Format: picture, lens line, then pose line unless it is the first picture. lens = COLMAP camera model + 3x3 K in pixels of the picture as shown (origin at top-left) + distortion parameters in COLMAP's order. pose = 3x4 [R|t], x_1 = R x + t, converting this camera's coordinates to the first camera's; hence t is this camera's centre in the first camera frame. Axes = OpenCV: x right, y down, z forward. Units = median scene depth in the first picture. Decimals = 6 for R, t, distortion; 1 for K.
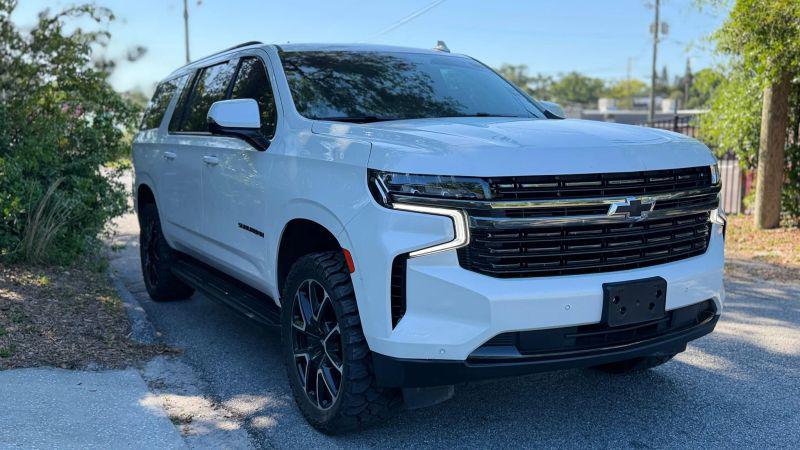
lens RADIAL K [[742.7, 0, 396.5], [0, 742.7, 227.7], [0, 0, 1]] dist [0.133530, -0.281790]
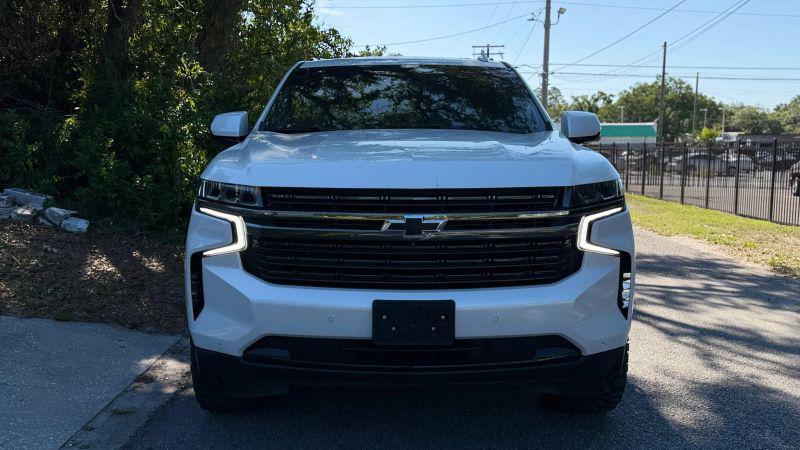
lens RADIAL K [[738.3, 0, 396.3], [0, 738.3, 223.8], [0, 0, 1]] dist [0.130709, -0.272106]
pose [[0.883420, 0.063620, -0.464242, 0.539283], [-0.068709, 0.997619, 0.005966, -0.024305], [0.463516, 0.026627, 0.885688, 0.104667]]
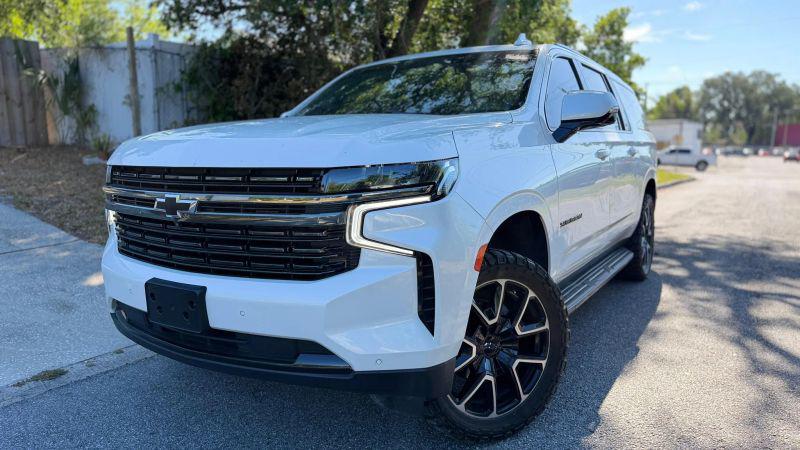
lens RADIAL K [[553.6, 0, 400.0], [0, 553.6, 225.0], [0, 0, 1]] dist [-0.000522, -0.059985]
pose [[0.510633, 0.126550, -0.850435, 0.763787], [-0.103193, 0.990980, 0.085502, -0.065915], [0.853584, 0.044099, 0.519086, 0.644978]]
